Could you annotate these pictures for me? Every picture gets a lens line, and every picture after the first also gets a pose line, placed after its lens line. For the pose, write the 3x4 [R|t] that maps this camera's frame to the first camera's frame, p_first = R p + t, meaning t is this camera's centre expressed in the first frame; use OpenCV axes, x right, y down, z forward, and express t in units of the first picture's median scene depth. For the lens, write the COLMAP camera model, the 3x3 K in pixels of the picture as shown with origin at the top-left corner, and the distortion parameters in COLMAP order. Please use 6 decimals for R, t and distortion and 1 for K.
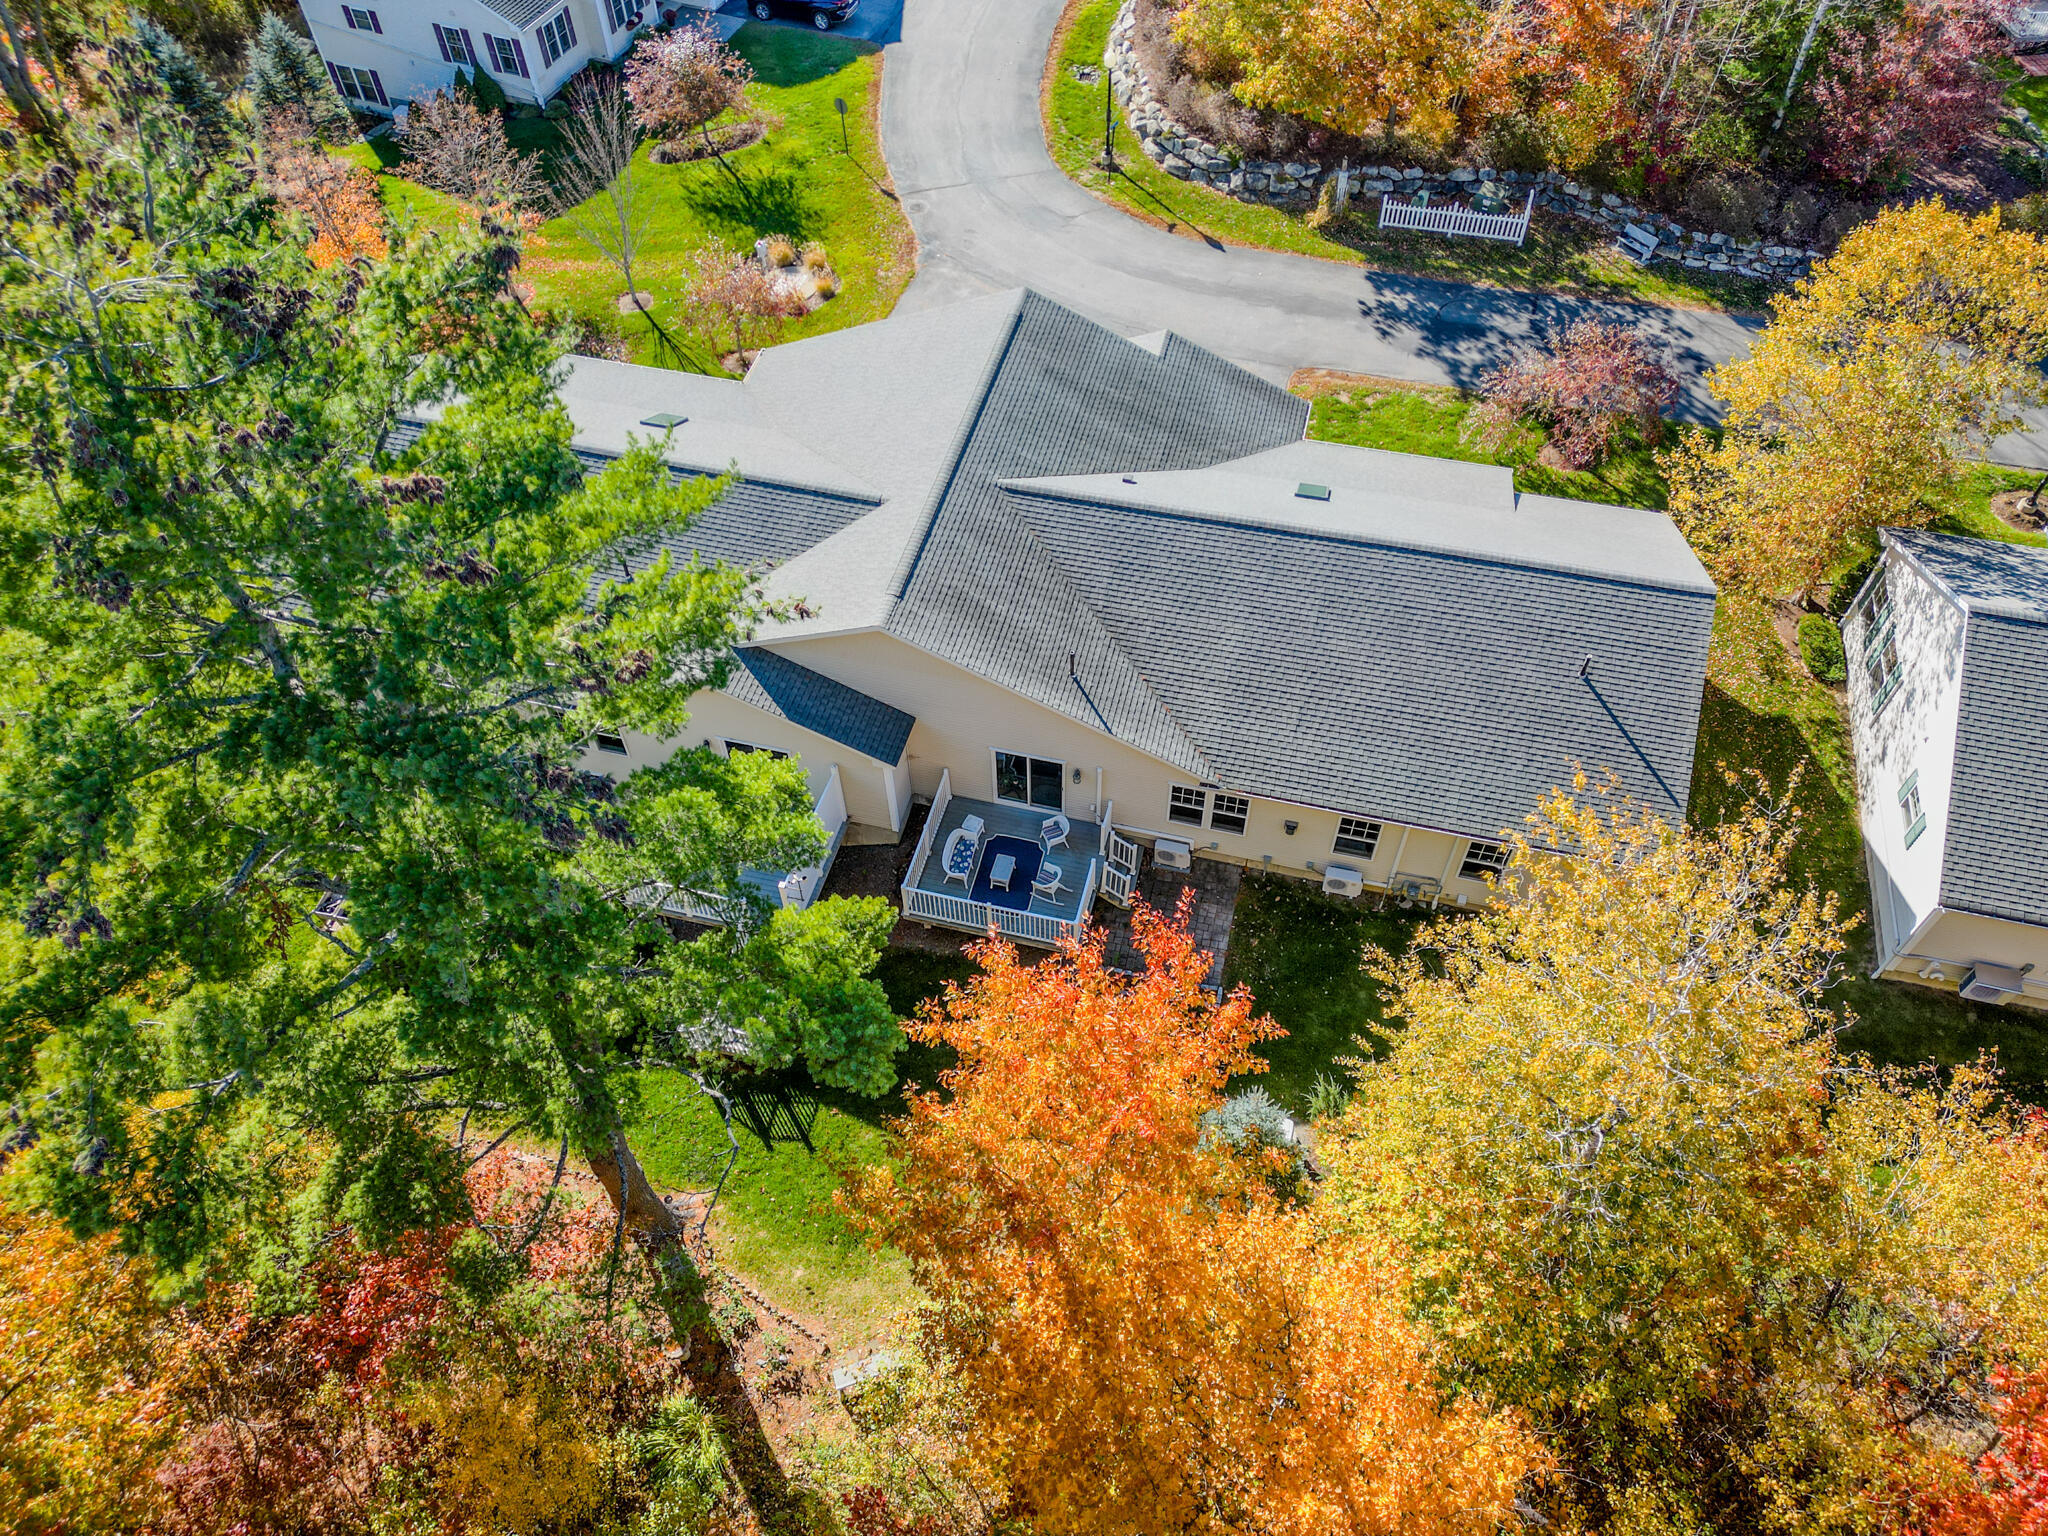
lens RADIAL K [[1438.0, 0, 1015.7], [0, 1438.0, 773.4], [0, 0, 1]] dist [0.091774, -0.088870]
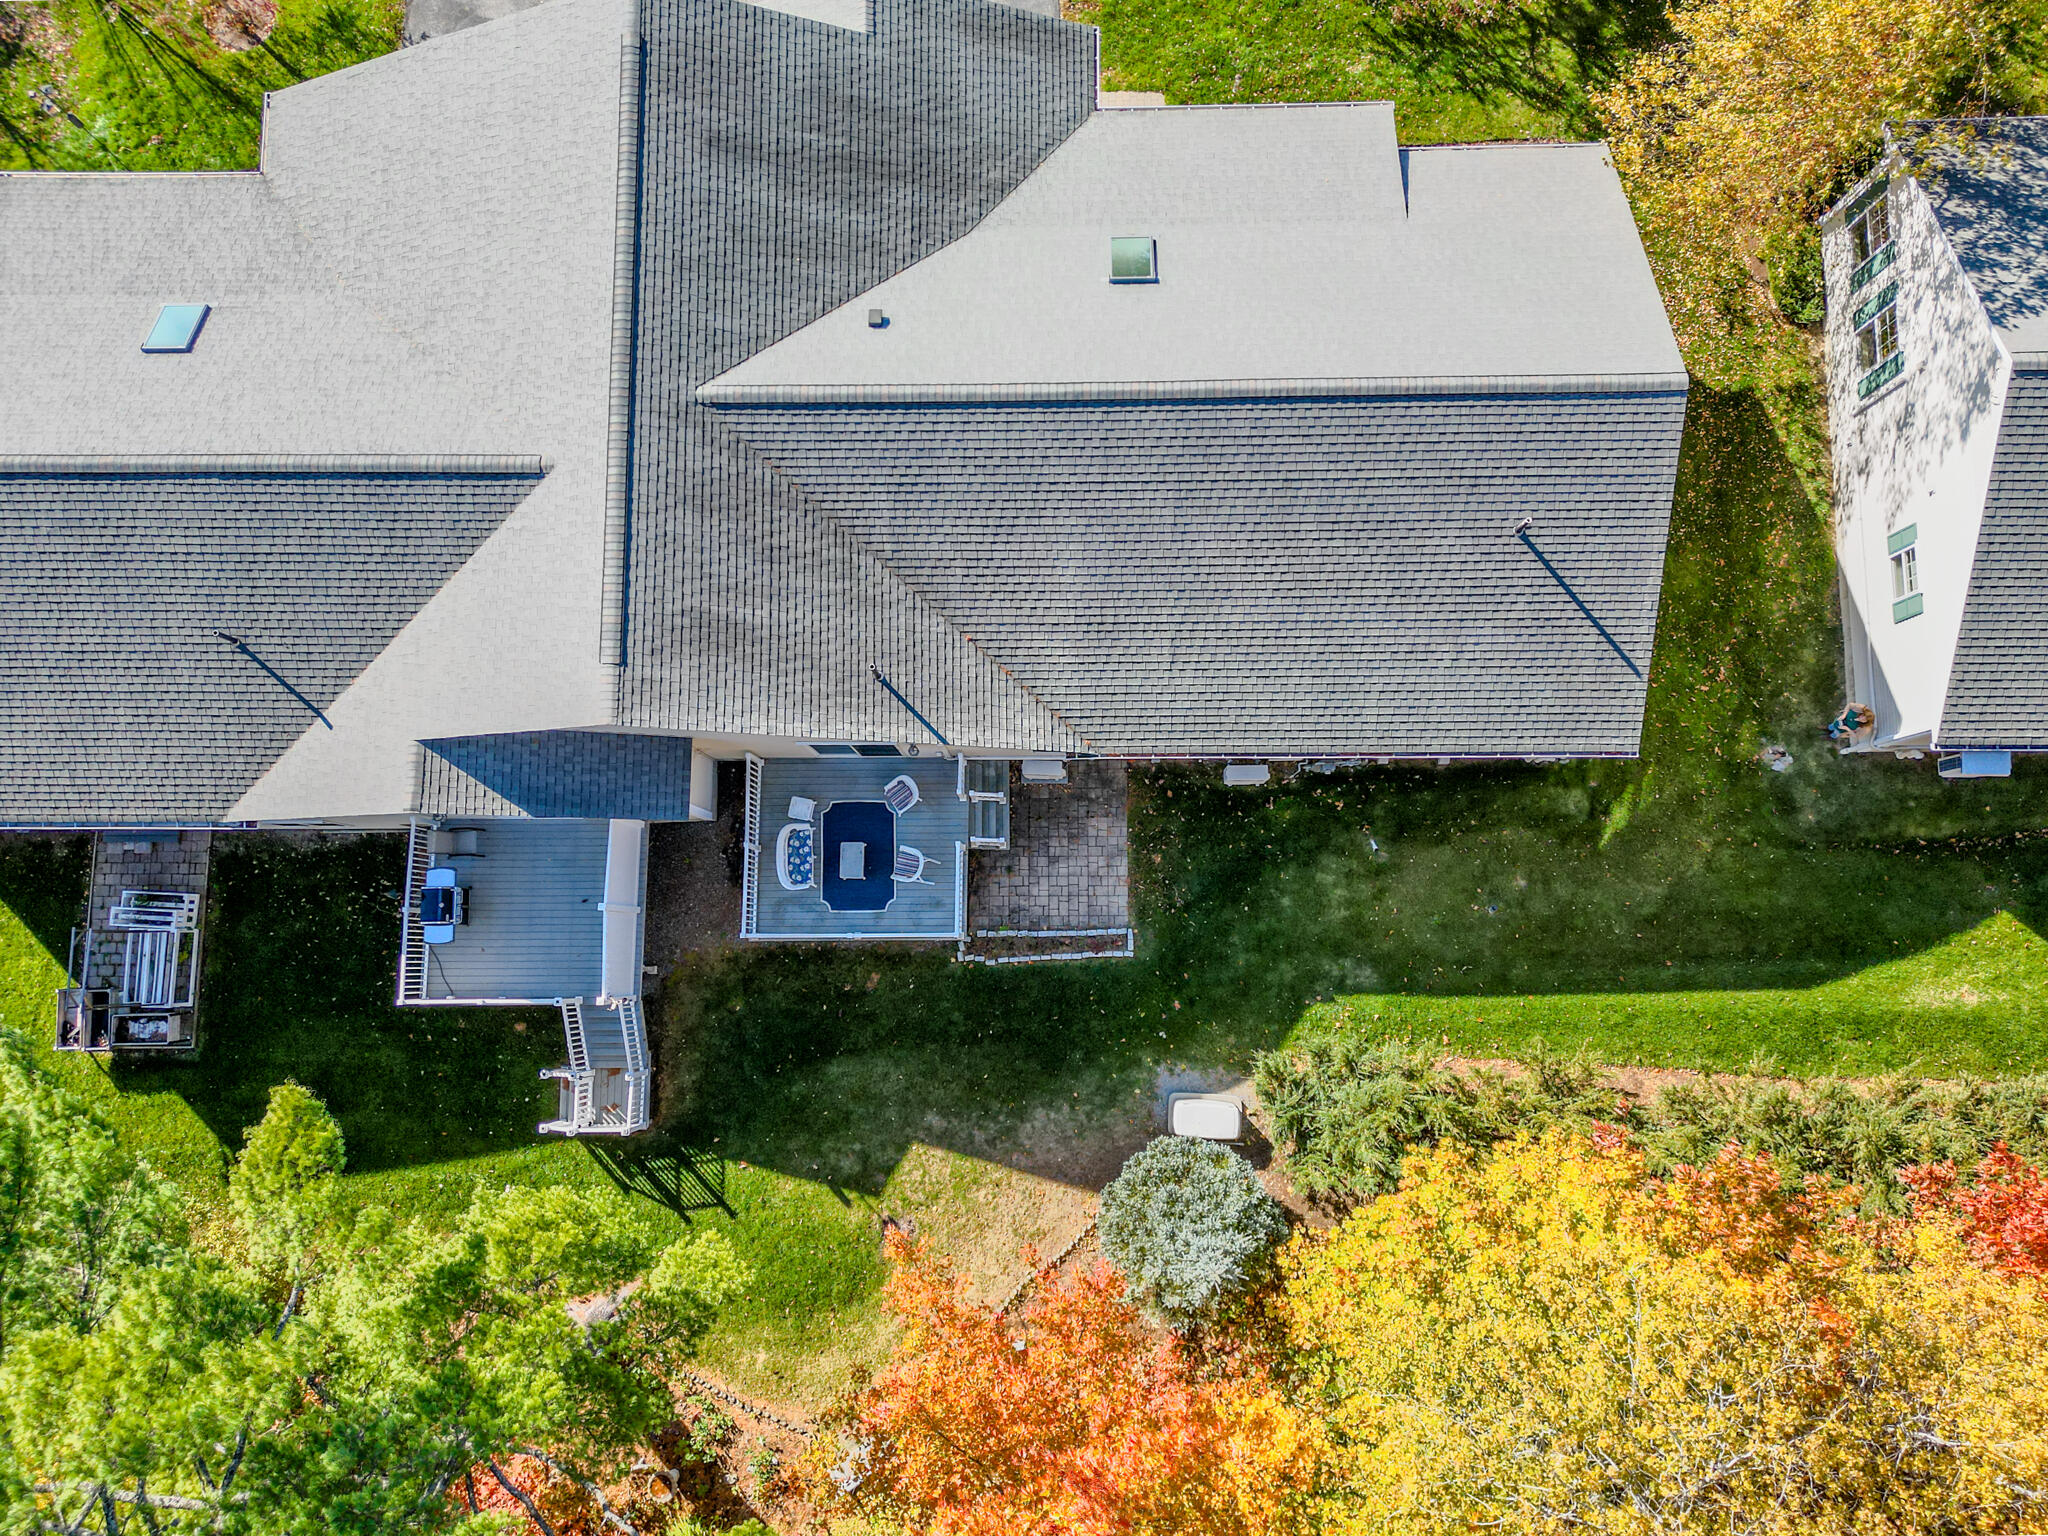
lens RADIAL K [[1453.5, 0, 1024.0], [0, 1453.5, 768.0], [0, 0, 1]] dist [0.088368, -0.086491]
pose [[0.968733, -0.246921, 0.024217, 0.081662], [0.201211, 0.838988, 0.505582, -0.391401], [-0.145156, -0.484902, 0.862439, 0.291741]]
